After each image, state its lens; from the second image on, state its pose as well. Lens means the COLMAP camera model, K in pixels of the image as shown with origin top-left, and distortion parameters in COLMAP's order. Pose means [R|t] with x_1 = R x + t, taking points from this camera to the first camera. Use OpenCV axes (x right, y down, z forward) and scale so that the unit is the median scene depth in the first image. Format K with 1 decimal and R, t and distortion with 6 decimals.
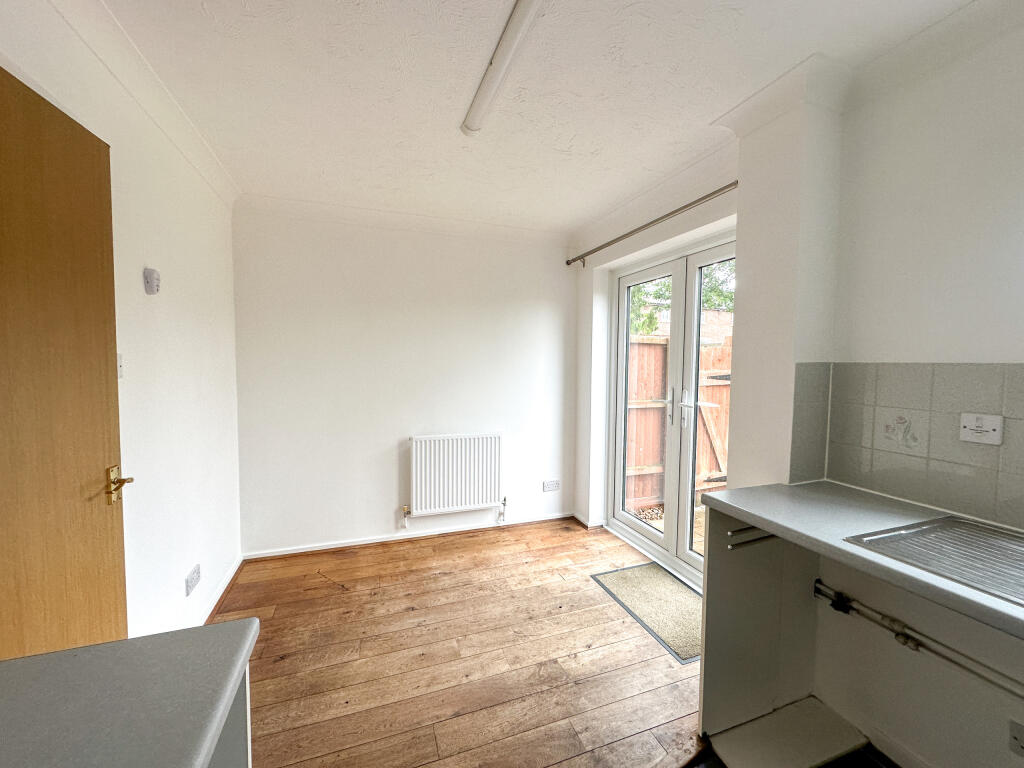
lens RADIAL K [[407.0, 0, 512.0], [0, 407.0, 384.0], [0, 0, 1]] dist [-0.001351, -0.000131]
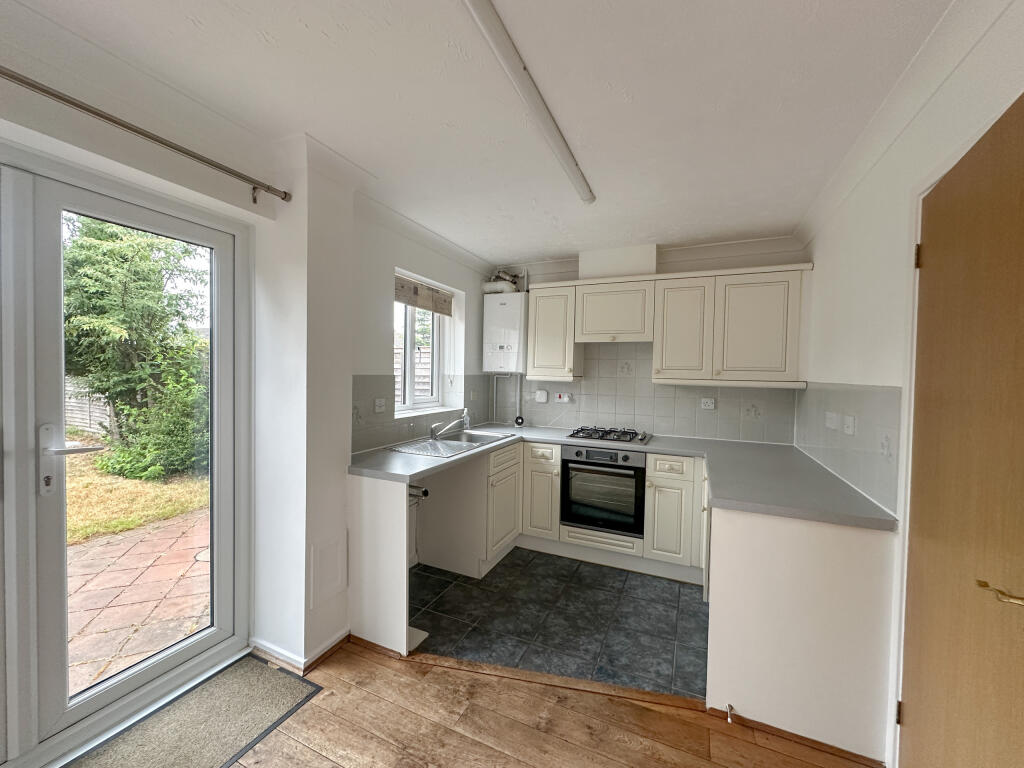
lens RADIAL K [[407.0, 0, 512.0], [0, 407.0, 384.0], [0, 0, 1]] dist [-0.001351, -0.000131]
pose [[-0.718733, -0.042172, 0.694006, -0.535915], [0.012826, 0.997185, 0.073878, -0.098135], [-0.695168, 0.062000, -0.716169, 1.306691]]
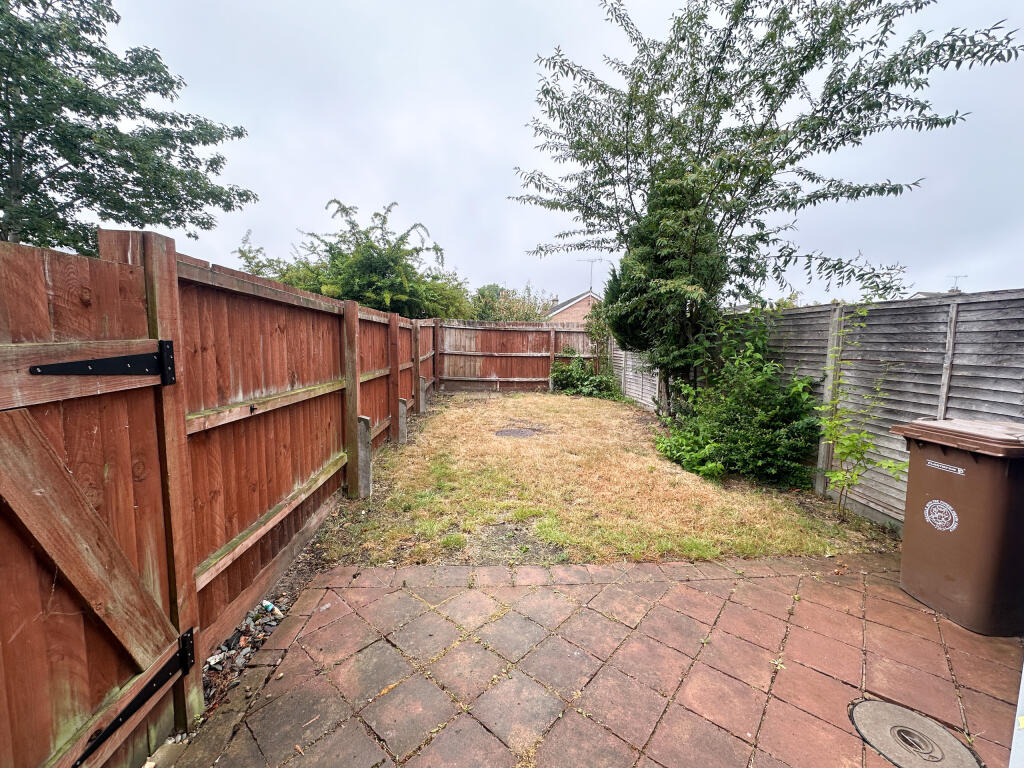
lens RADIAL K [[407.0, 0, 512.0], [0, 407.0, 384.0], [0, 0, 1]] dist [-0.001351, -0.000131]
pose [[0.277066, -0.096779, 0.955964, 0.736754], [0.046099, 0.995108, 0.087381, -0.035920], [-0.959744, 0.019859, 0.280172, 1.478106]]
